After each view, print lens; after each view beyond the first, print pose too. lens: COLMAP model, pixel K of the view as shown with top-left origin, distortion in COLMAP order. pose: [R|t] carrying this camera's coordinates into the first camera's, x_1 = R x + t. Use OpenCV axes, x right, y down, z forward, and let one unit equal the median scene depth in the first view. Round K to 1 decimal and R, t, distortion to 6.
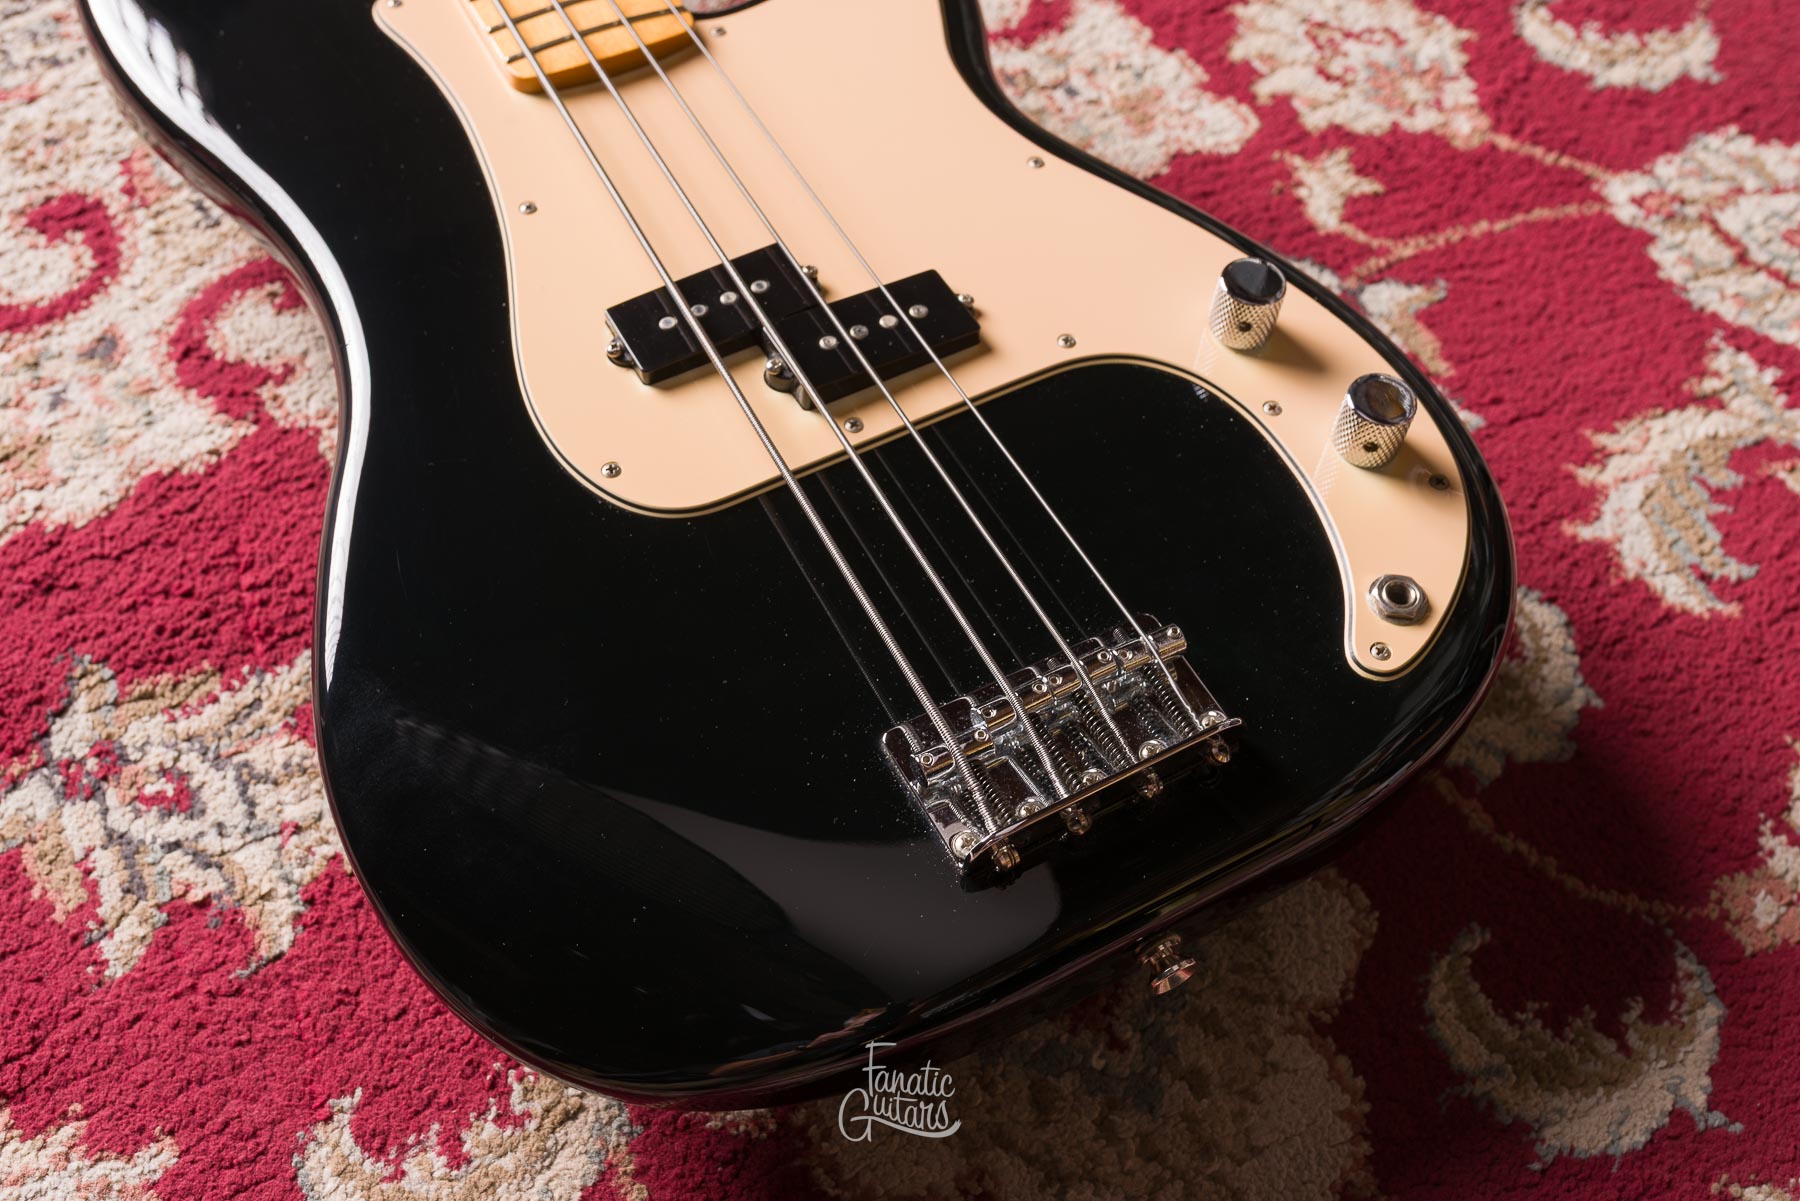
lens RADIAL K [[1771.9, 0, 896.5], [0, 1771.9, 587.7], [0, 0, 1]] dist [0.001402, 0.000000]
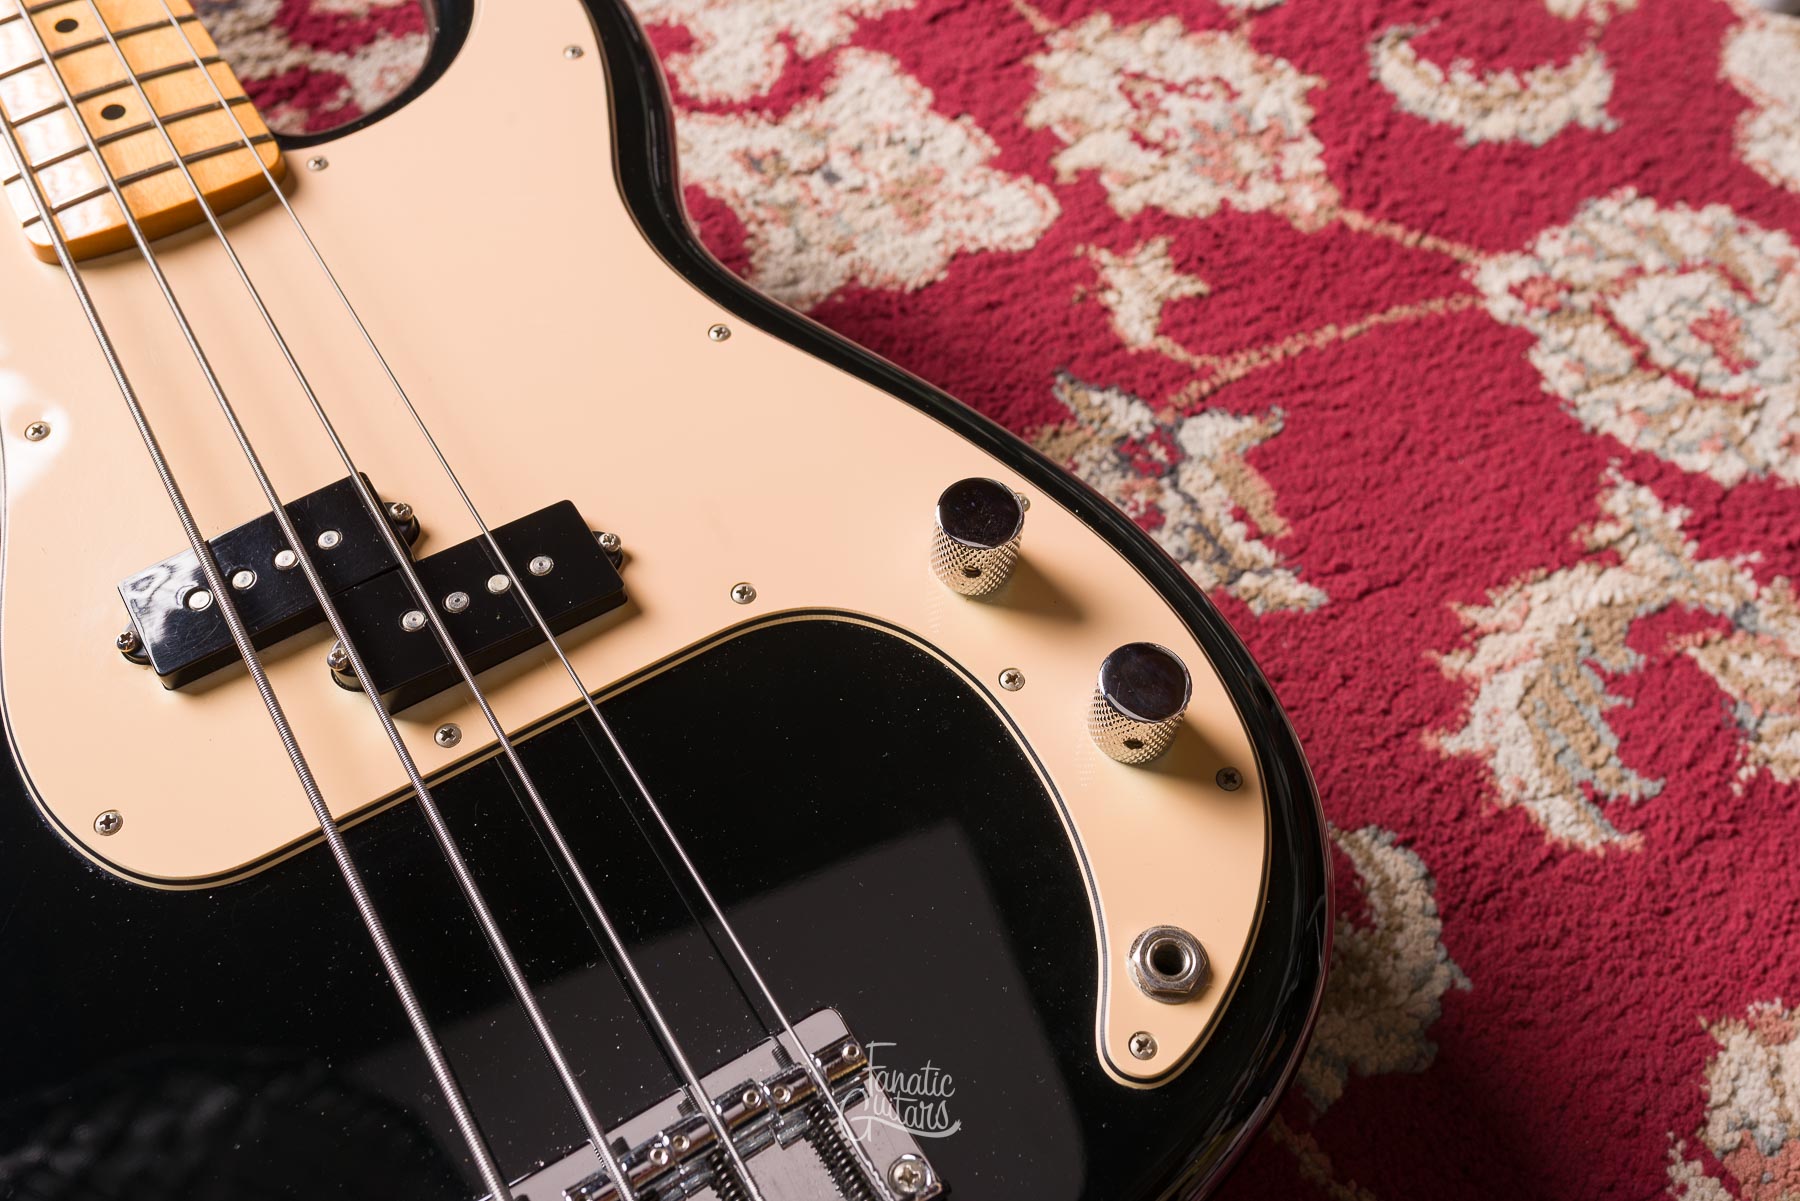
lens RADIAL K [[1771.9, 0, 897.8], [0, 1771.9, 595.3], [0, 0, 1]] dist [0.001402, 0.000000]
pose [[0.998846, -0.042169, 0.022979, 0.122557], [0.041272, 0.998416, 0.038226, -0.139275], [-0.024555, -0.037233, 0.999005, 0.205867]]
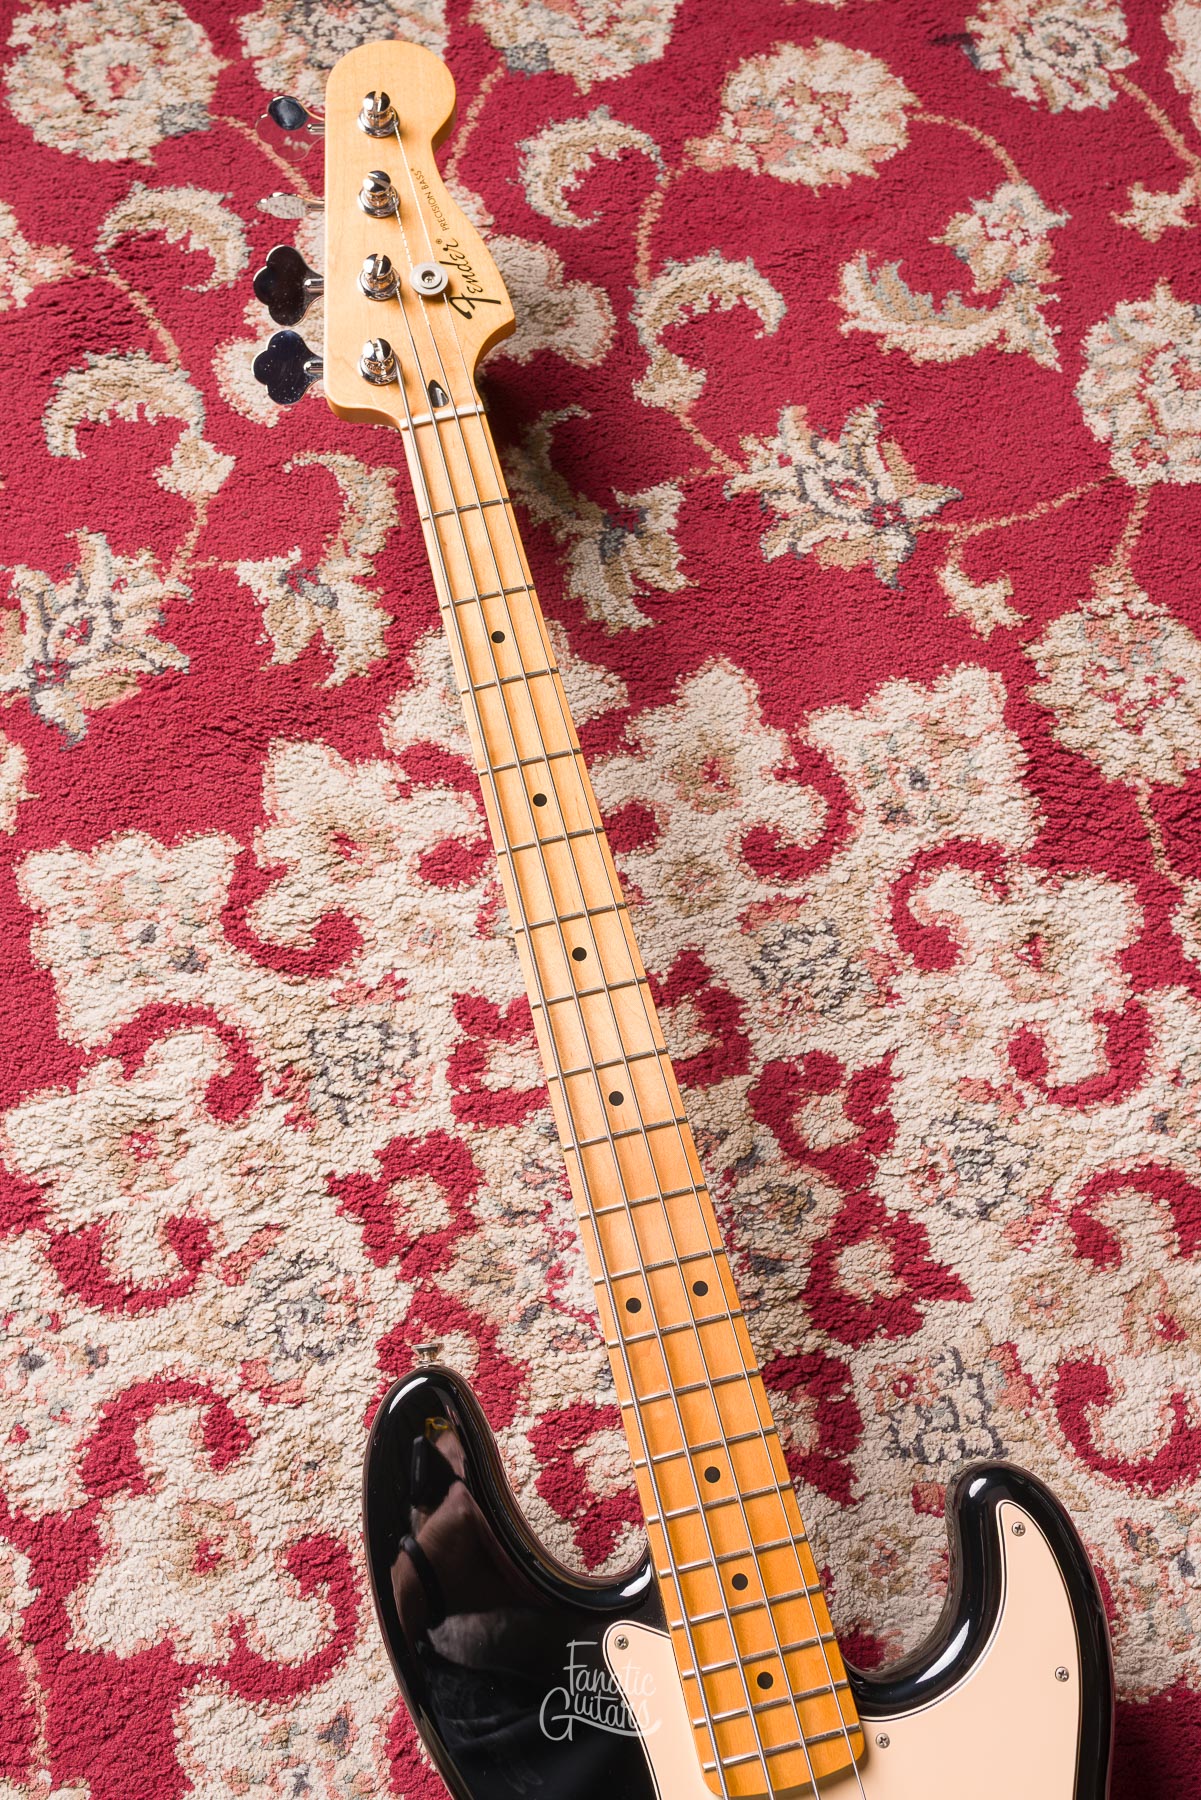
lens RADIAL K [[1771.9, 0, 568.9], [0, 1771.9, 863.9], [0, 0, 1]] dist [0.001402, 0.000000]
pose [[0.964482, 0.231545, -0.127128, -0.276031], [-0.187007, 0.938436, 0.290458, -1.118515], [0.186555, -0.256368, 0.948405, -0.000943]]
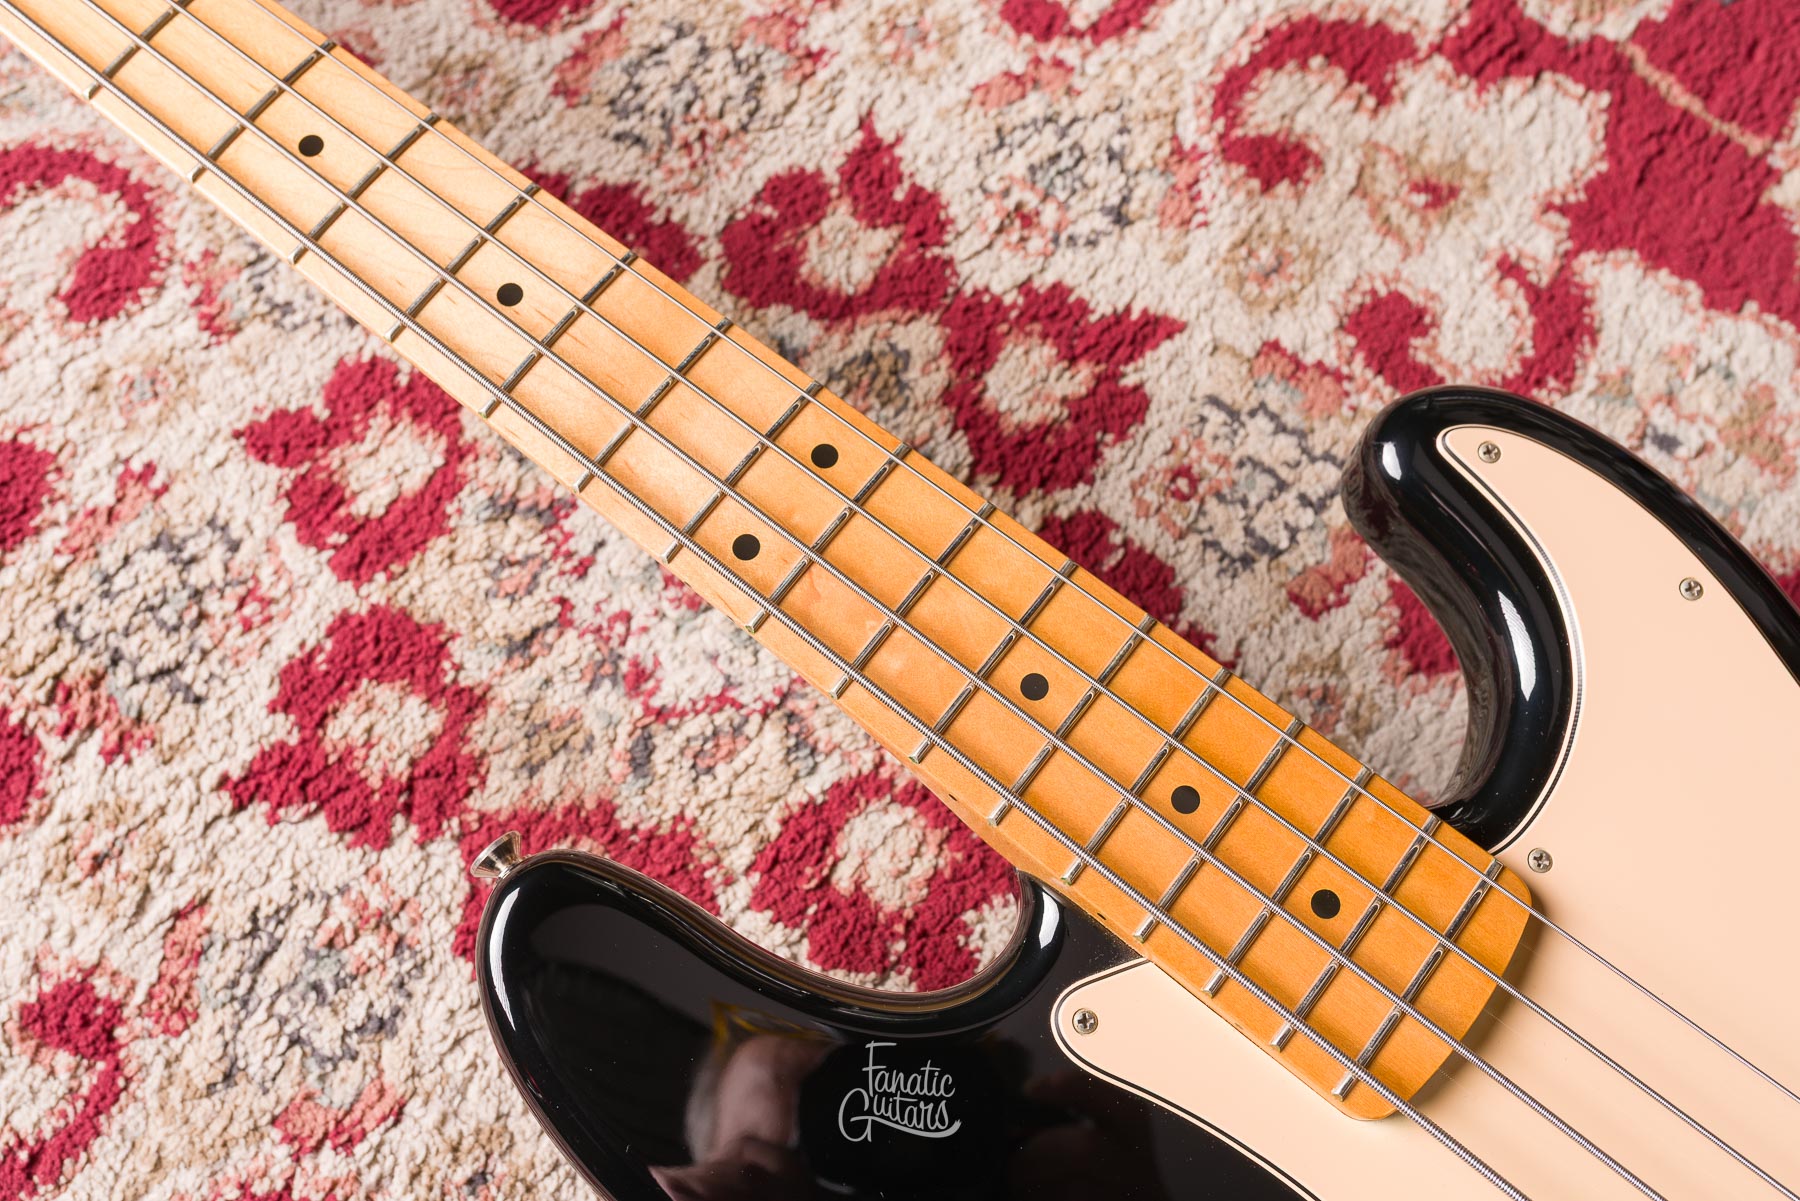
lens RADIAL K [[1771.9, 0, 893.8], [0, 1771.9, 594.6], [0, 0, 1]] dist [0.001402, 0.000000]
pose [[0.919585, -0.386299, 0.071669, -0.320727], [0.348125, 0.885699, 0.307160, -0.666987], [-0.182132, -0.257510, 0.948956, 0.420396]]
